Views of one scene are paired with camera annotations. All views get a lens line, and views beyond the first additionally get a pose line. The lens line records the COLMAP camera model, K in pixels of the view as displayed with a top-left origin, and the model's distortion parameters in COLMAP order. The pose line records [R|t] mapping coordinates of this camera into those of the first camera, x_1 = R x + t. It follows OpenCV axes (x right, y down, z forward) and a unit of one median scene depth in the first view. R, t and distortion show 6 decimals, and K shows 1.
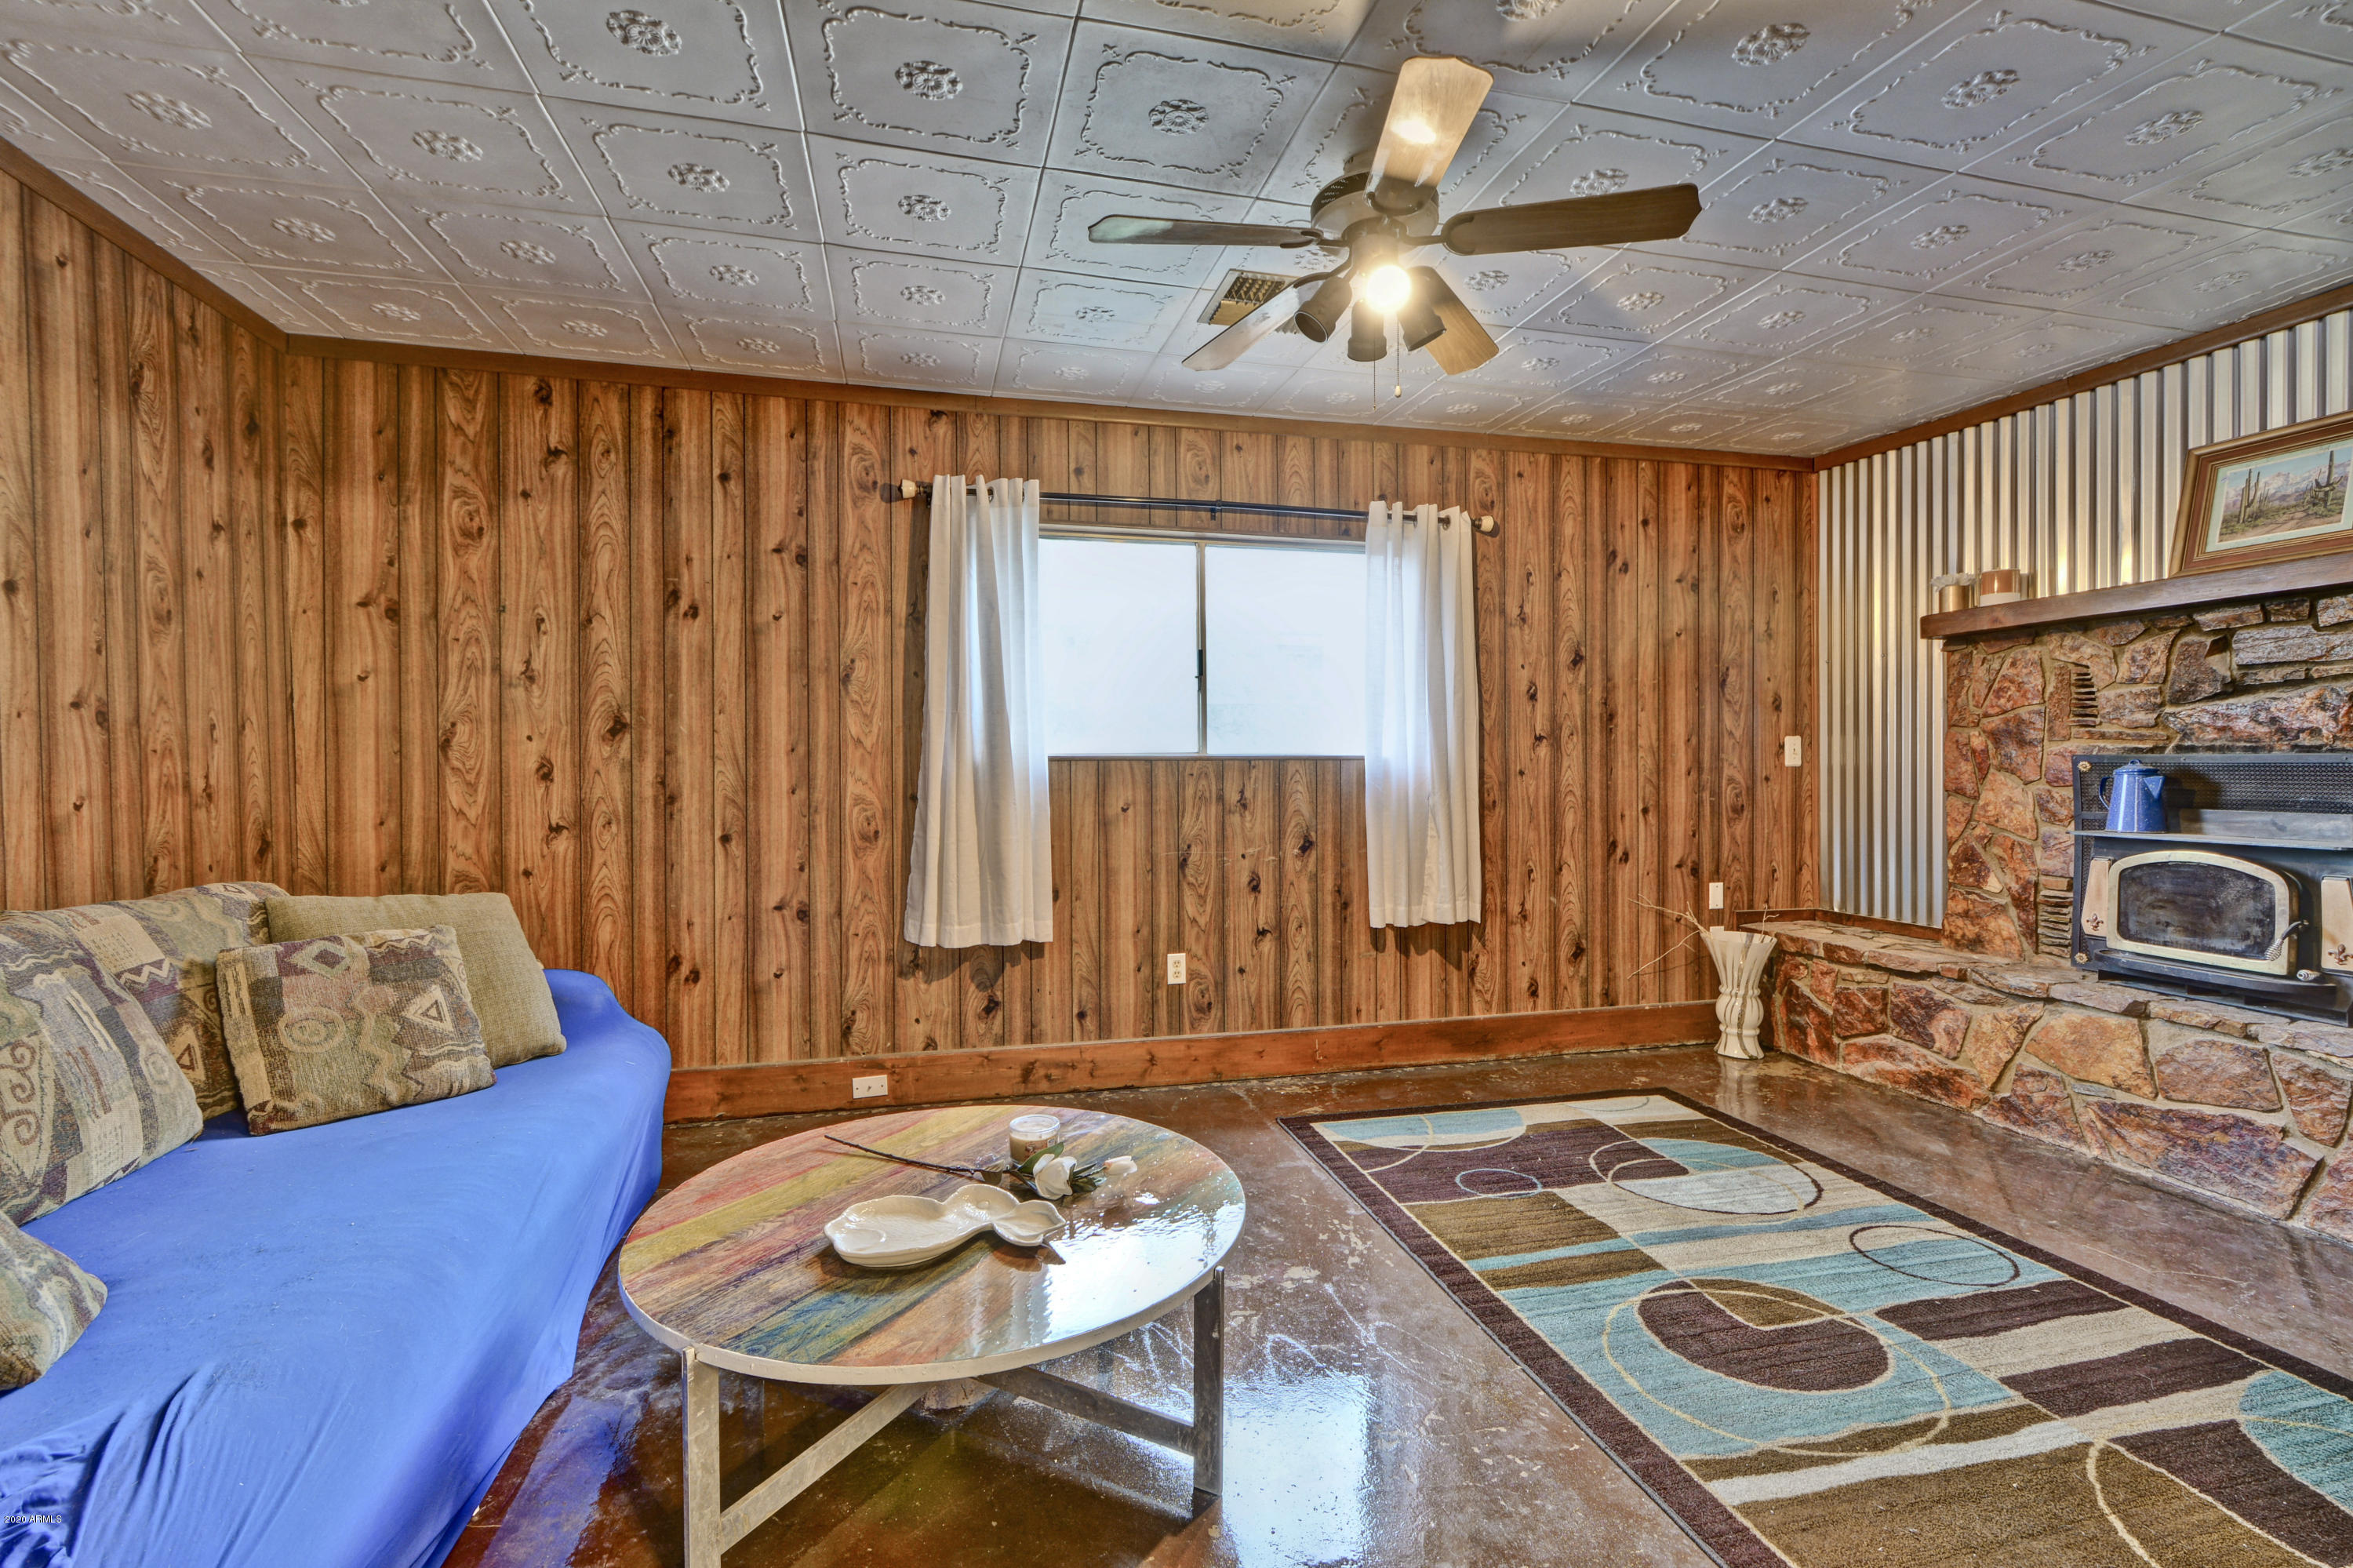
lens RADIAL K [[1044.7, 0, 1218.5], [0, 1044.7, 771.6], [0, 0, 1]] dist [0.014172, -0.005537]
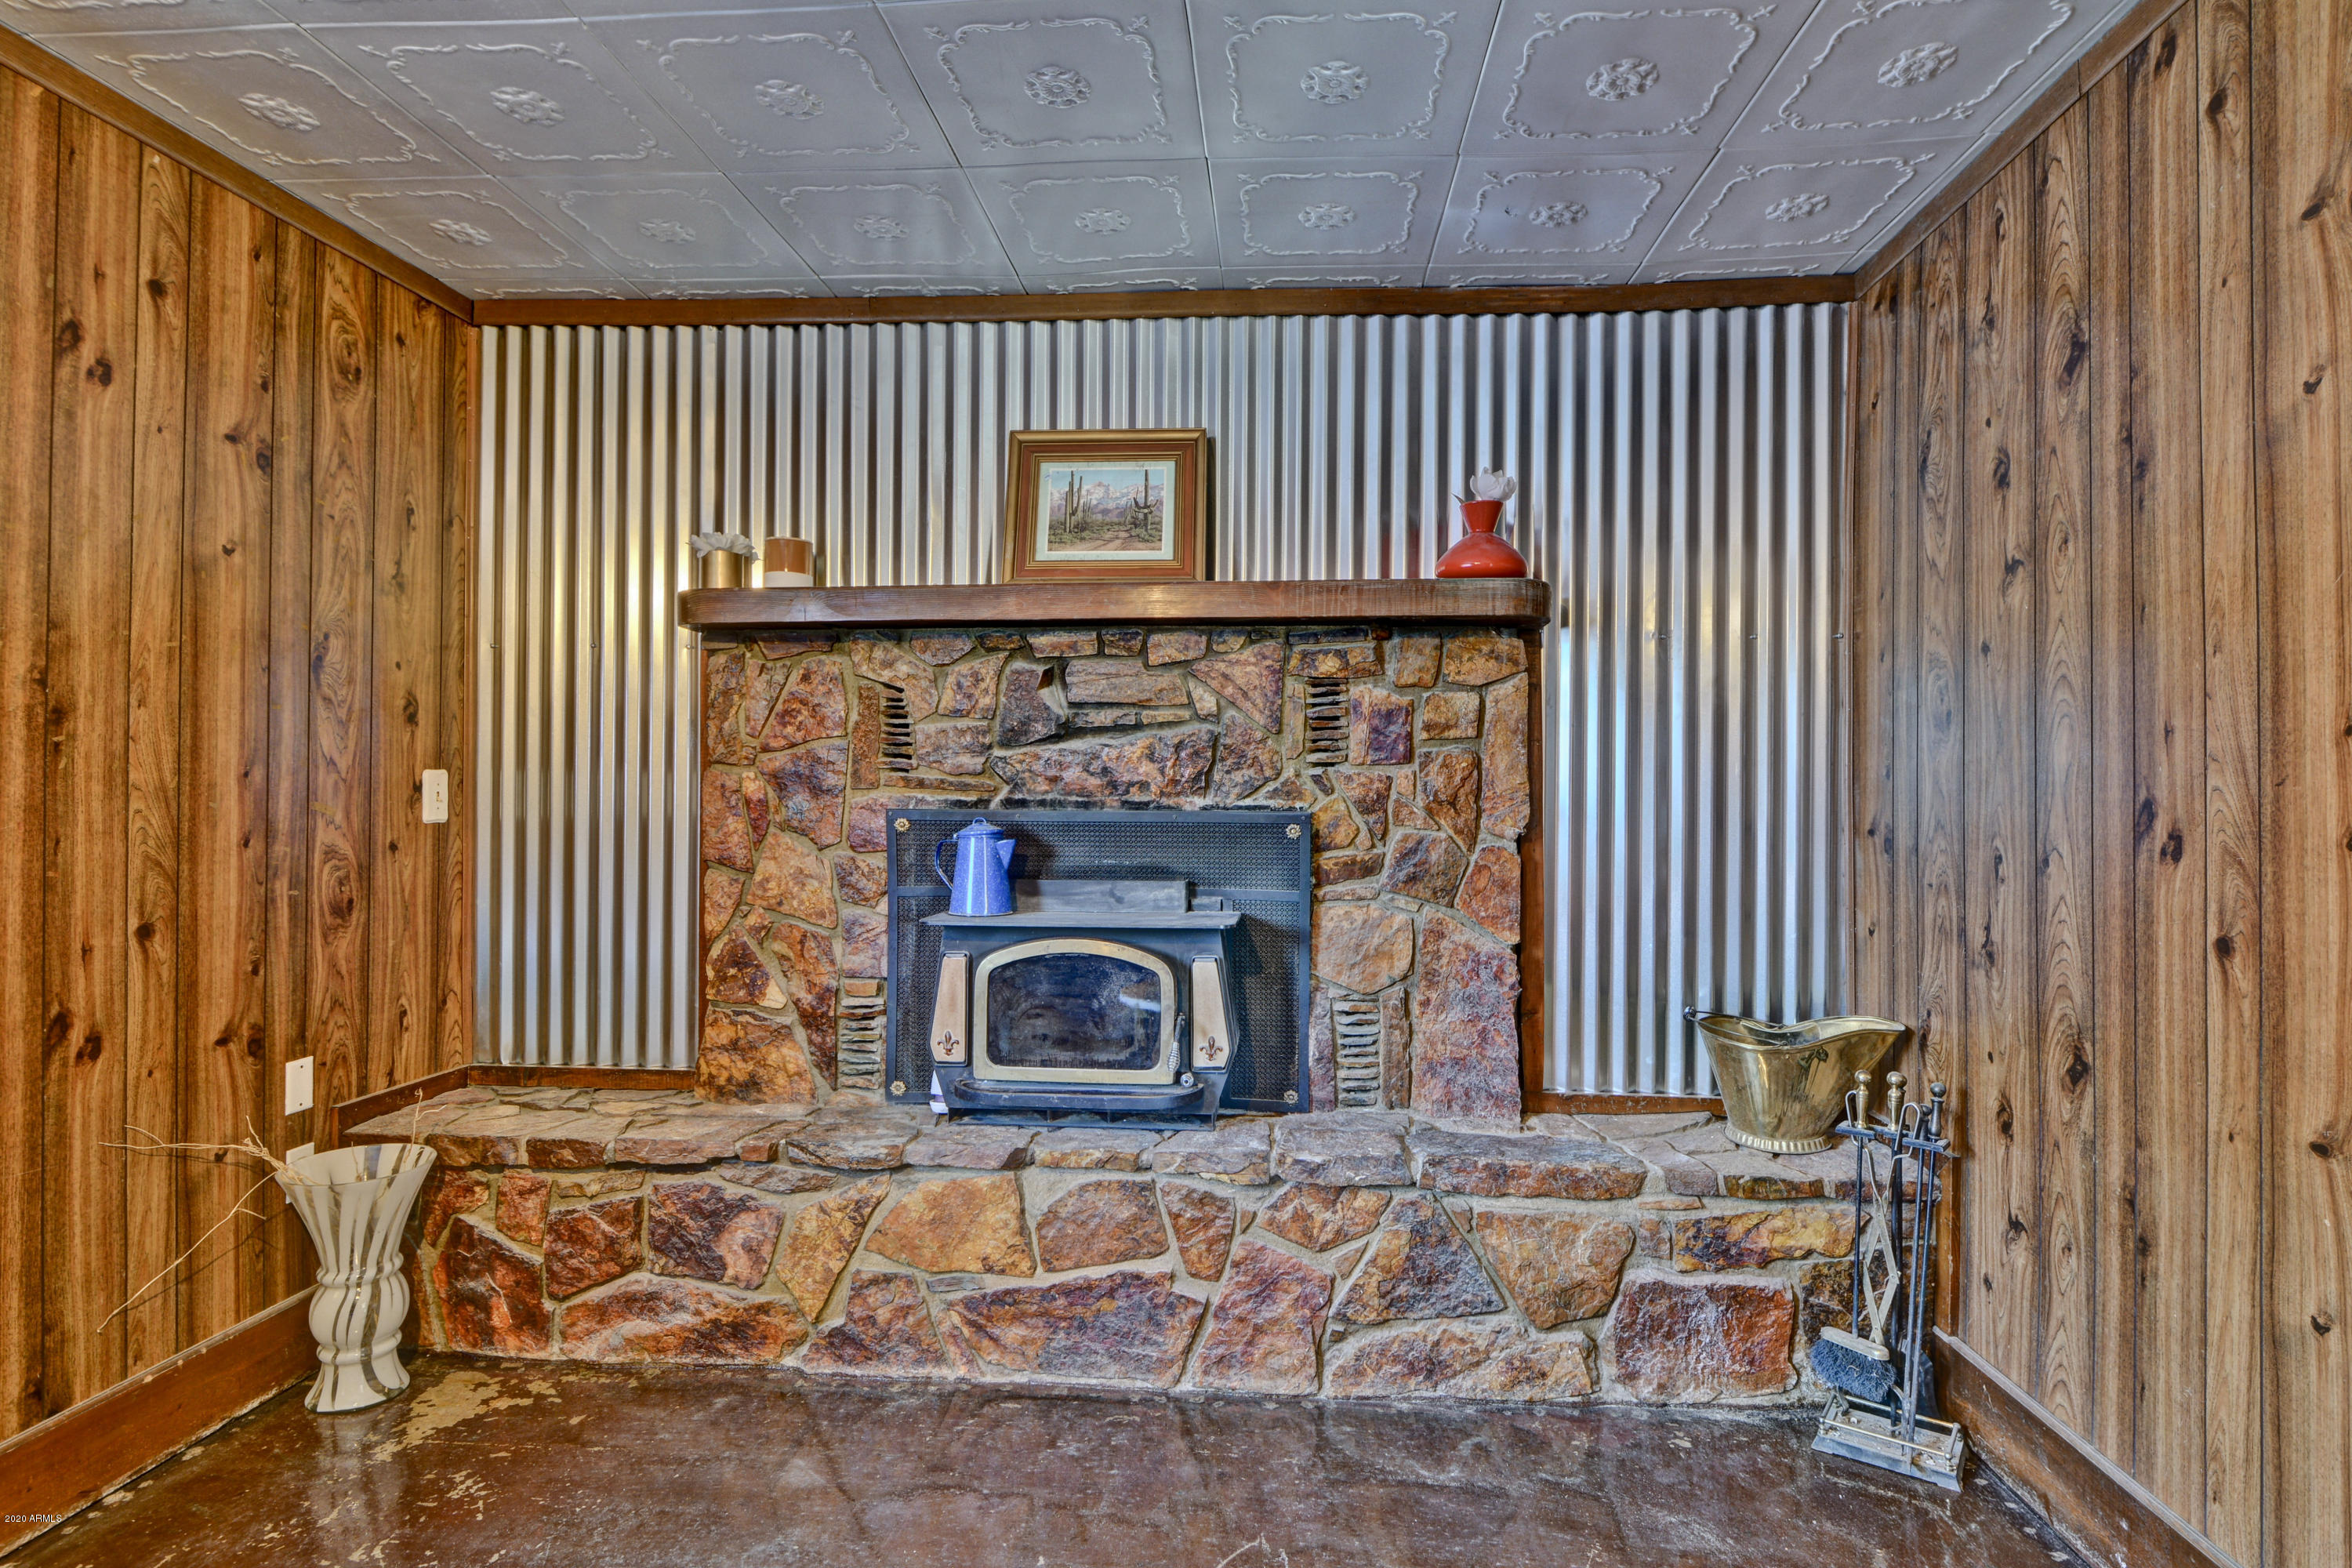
lens RADIAL K [[1181.9, 0, 1191.1], [0, 1181.9, 772.4], [0, 0, 1]] dist [-0.000342, -0.007592]
pose [[0.346113, 0.020161, 0.937976, 0.118574], [0.002871, 0.999742, -0.022548, -0.022466], [-0.938188, 0.010497, 0.345966, 0.524428]]
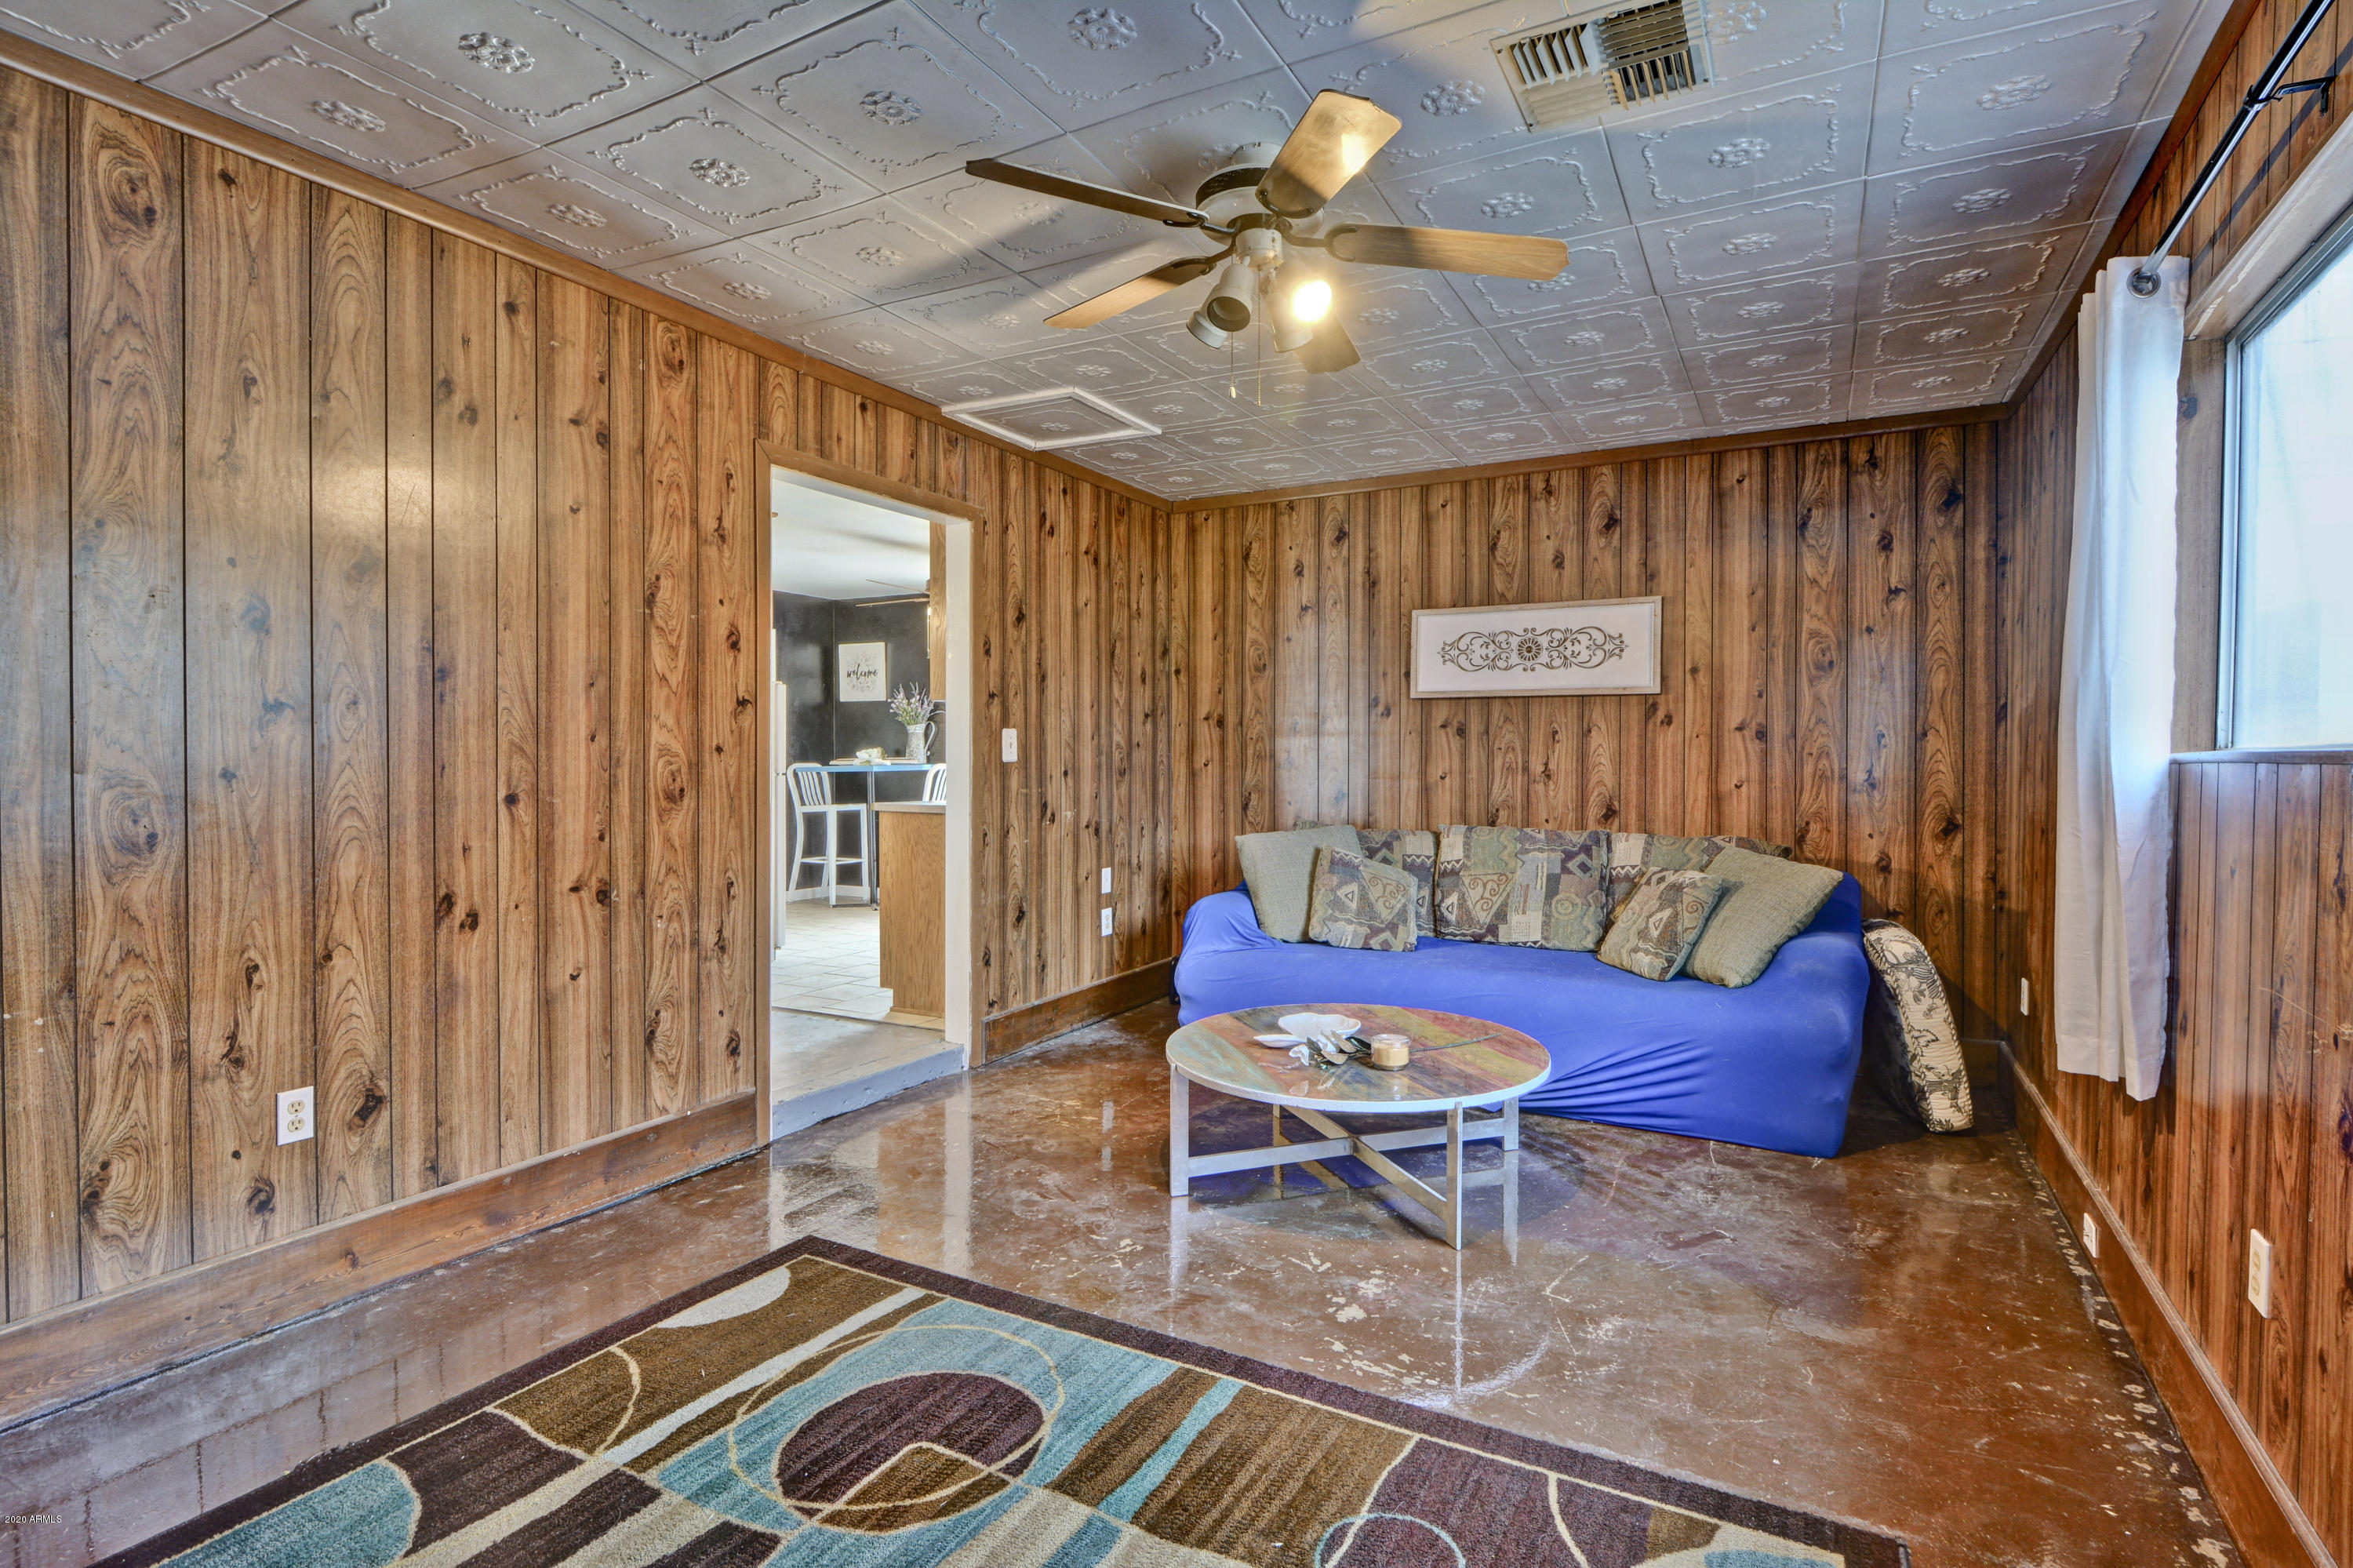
lens RADIAL K [[1182.5, 0, 1190.2], [0, 1182.5, 779.3], [0, 0, 1]] dist [-0.000342, -0.007592]
pose [[-0.697487, 0.013954, -0.716462, 0.640453], [-0.005598, 0.999674, 0.024920, -0.015238], [0.716576, 0.021392, -0.697181, 1.122500]]
